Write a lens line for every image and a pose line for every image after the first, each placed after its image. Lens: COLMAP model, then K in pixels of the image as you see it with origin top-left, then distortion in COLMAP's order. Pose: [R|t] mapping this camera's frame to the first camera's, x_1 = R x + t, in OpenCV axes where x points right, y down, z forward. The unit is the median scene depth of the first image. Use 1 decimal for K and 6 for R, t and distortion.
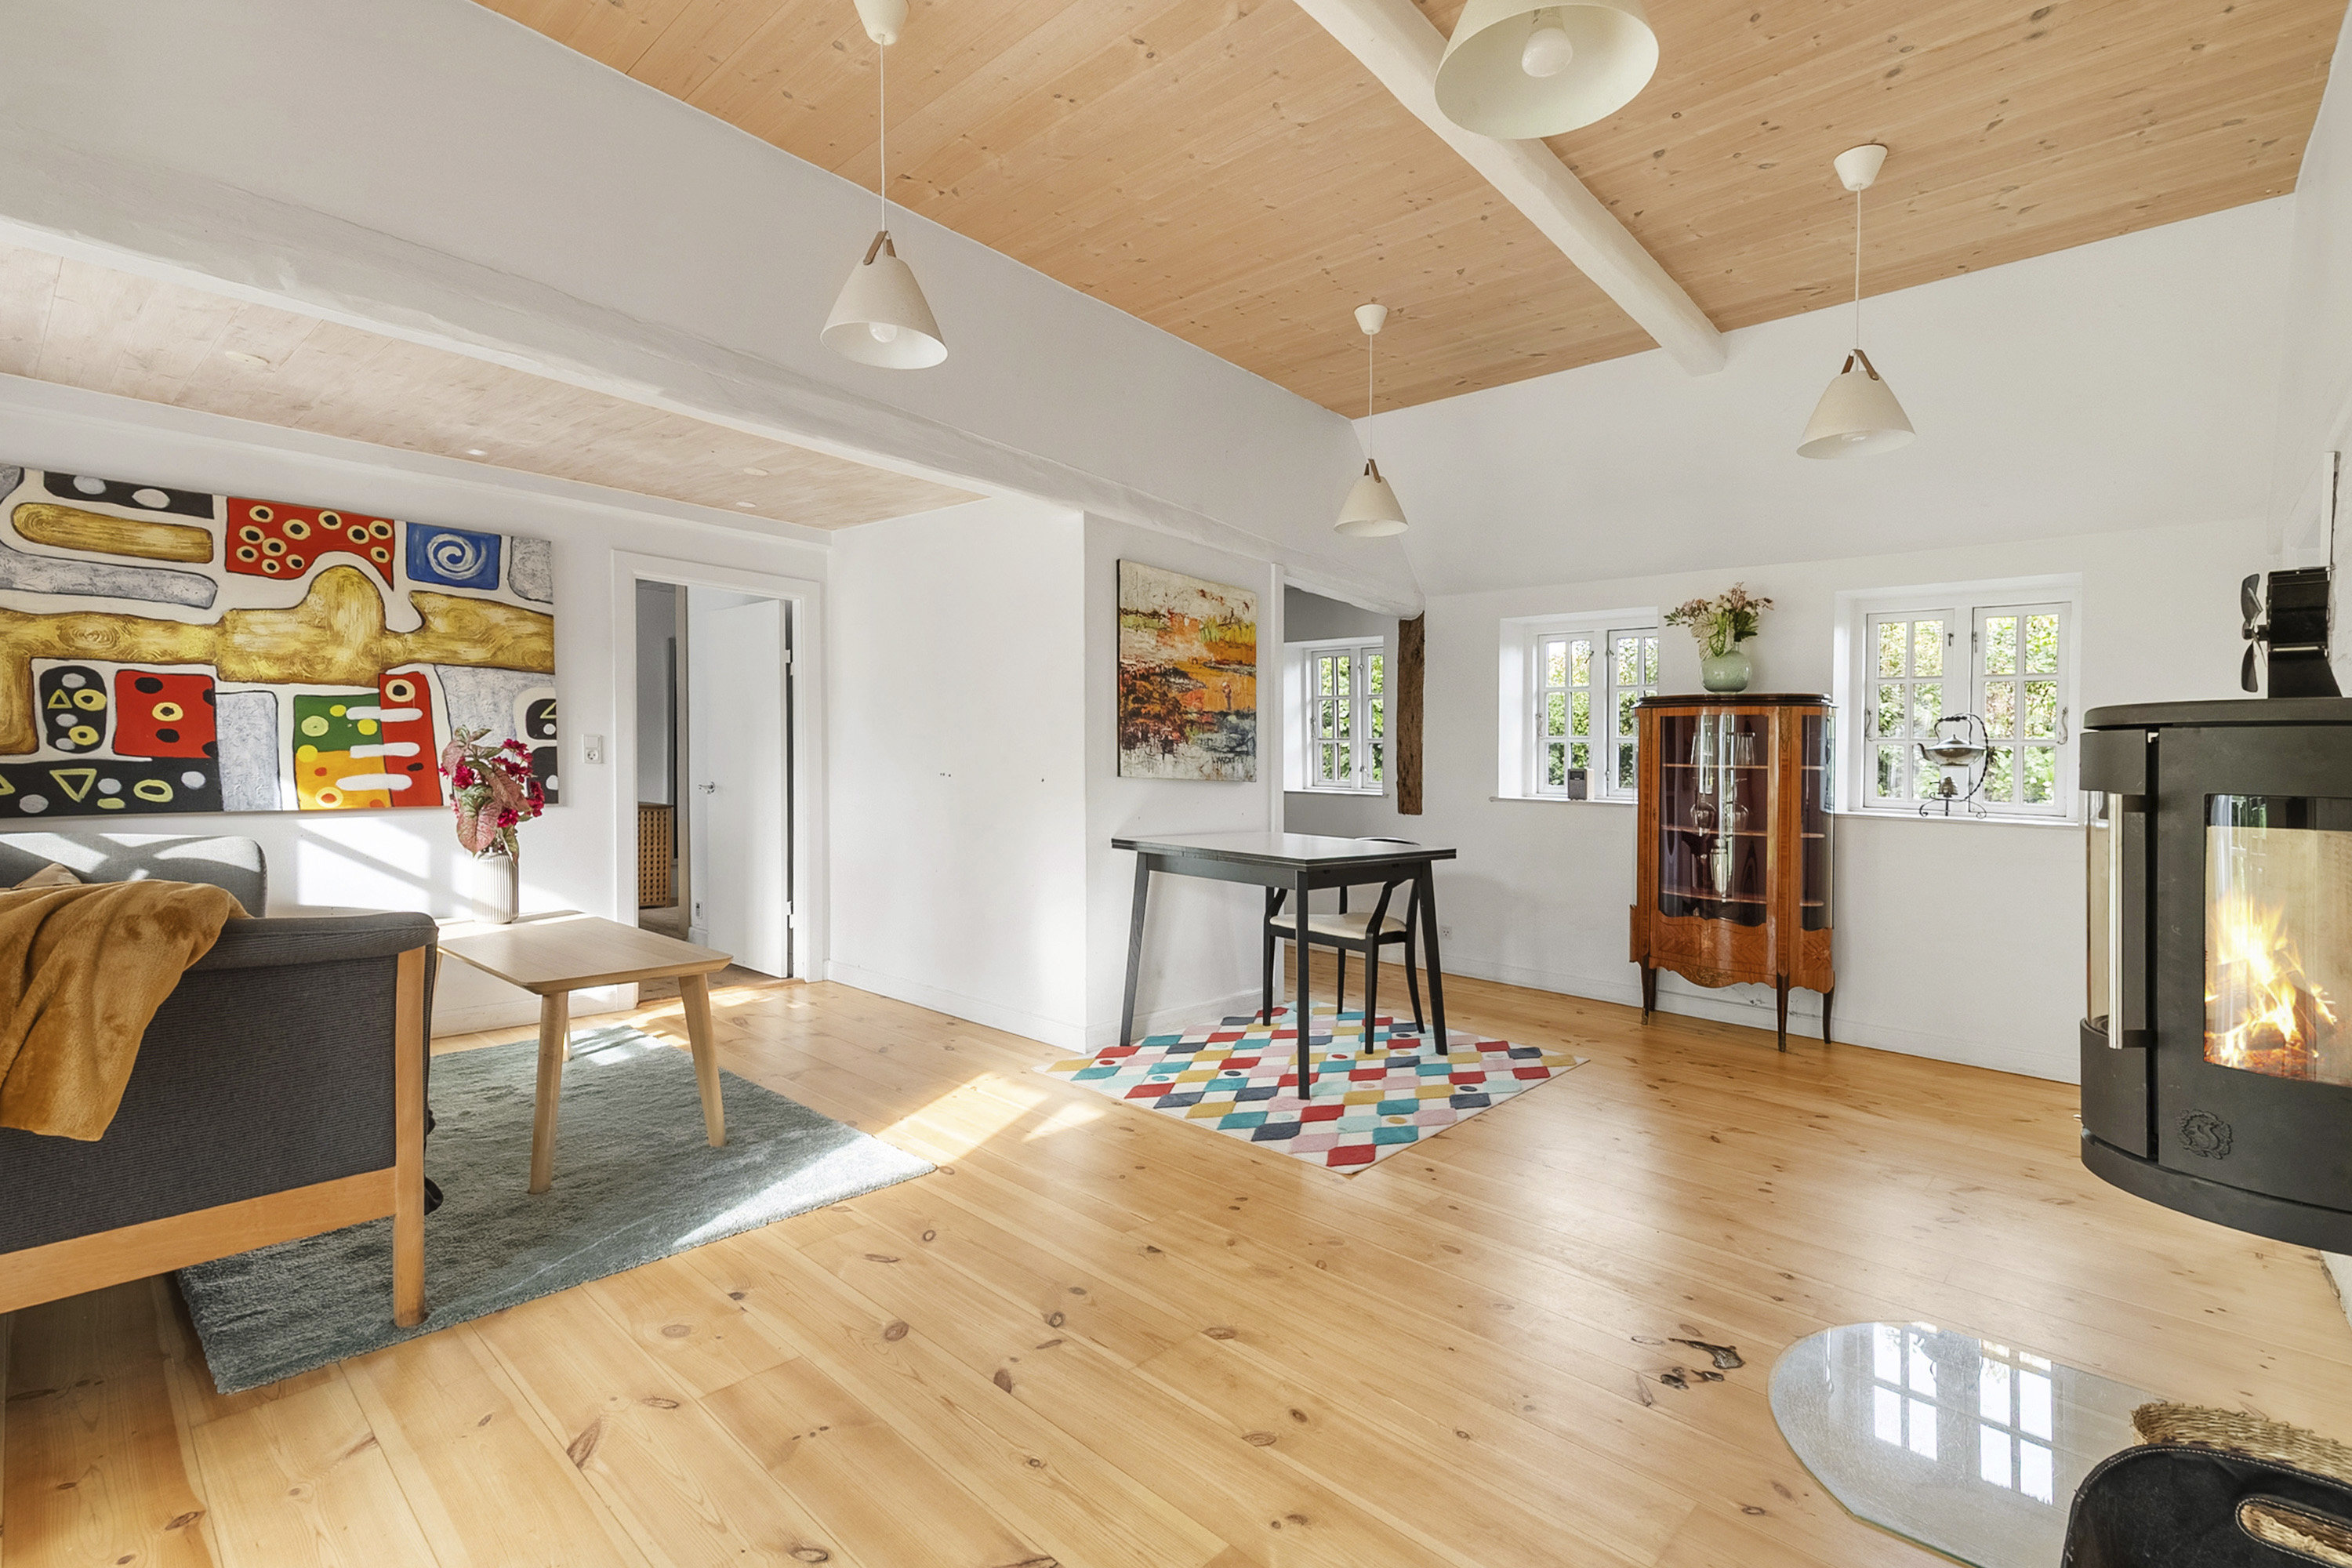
lens RADIAL K [[1064.9, 0, 1161.7], [0, 1064.9, 743.5], [0, 0, 1]] dist [0.007374, 0.000078]
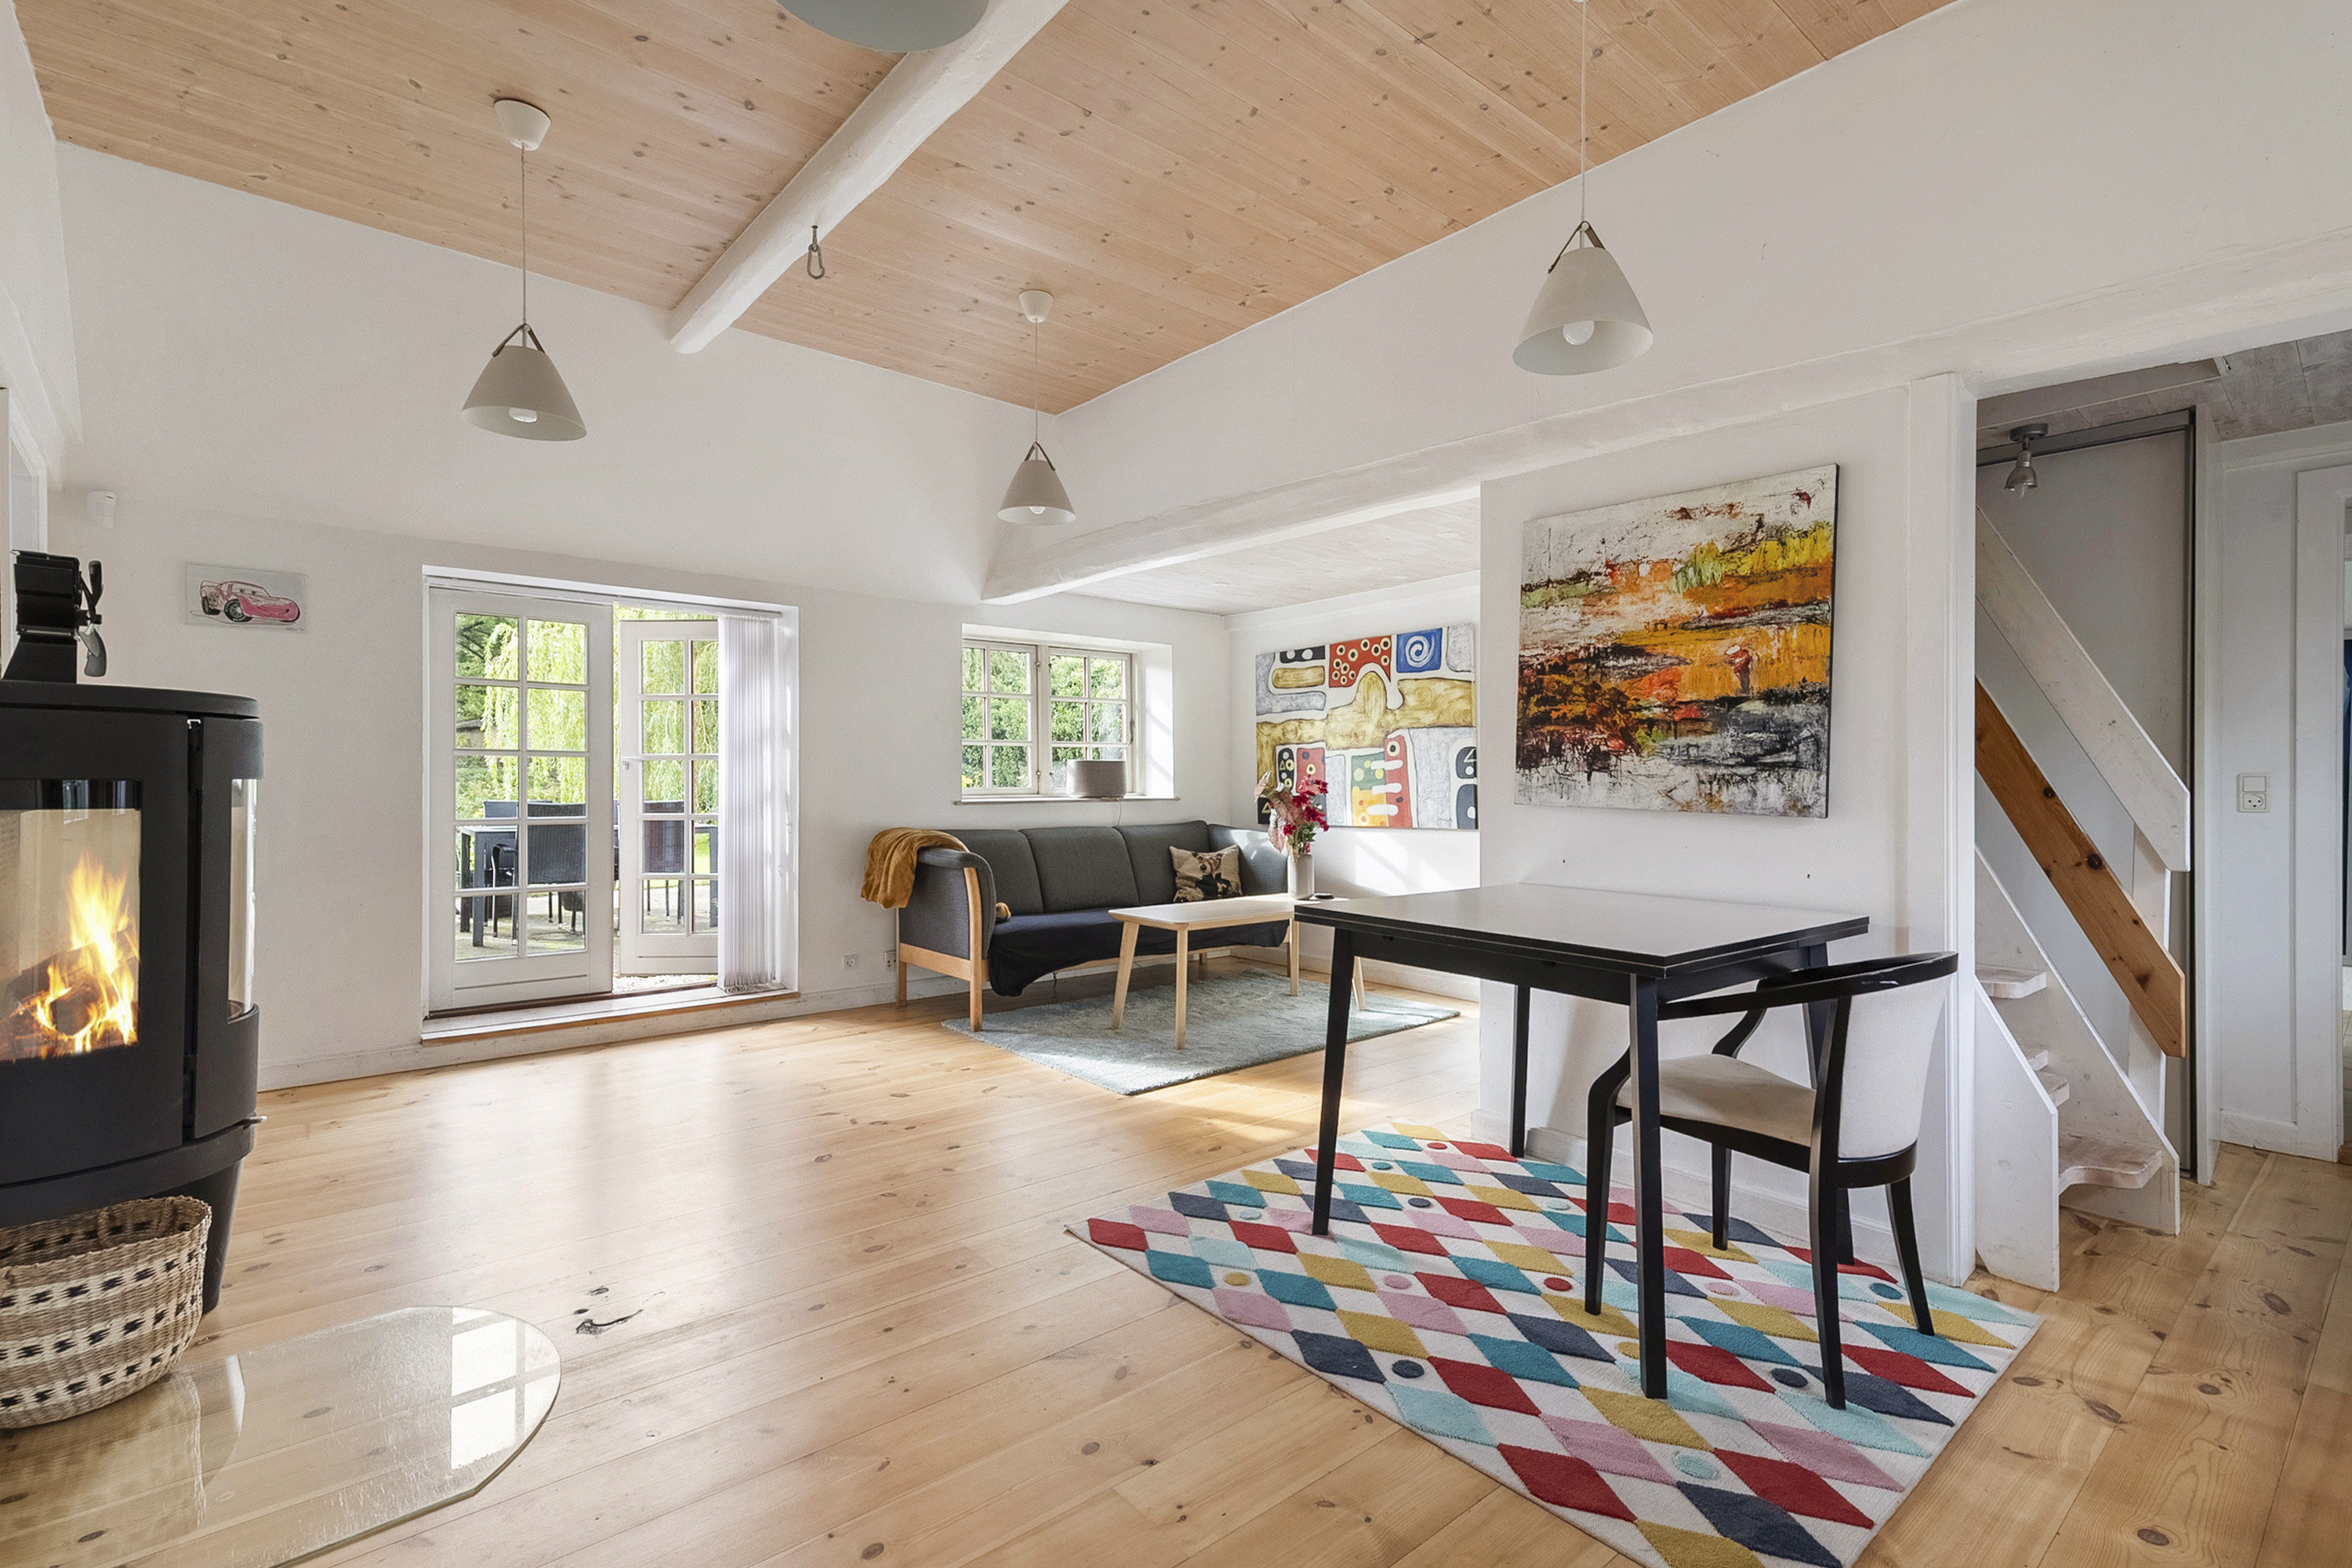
lens RADIAL K [[1064.9, 0, 1195.8], [0, 1064.9, 792.2], [0, 0, 1]] dist [0.007374, 0.000078]
pose [[-0.115102, -0.018324, -0.993185, 0.787775], [0.007674, 0.999784, -0.019335, 0.037315], [0.993324, -0.009847, -0.114937, 0.893712]]
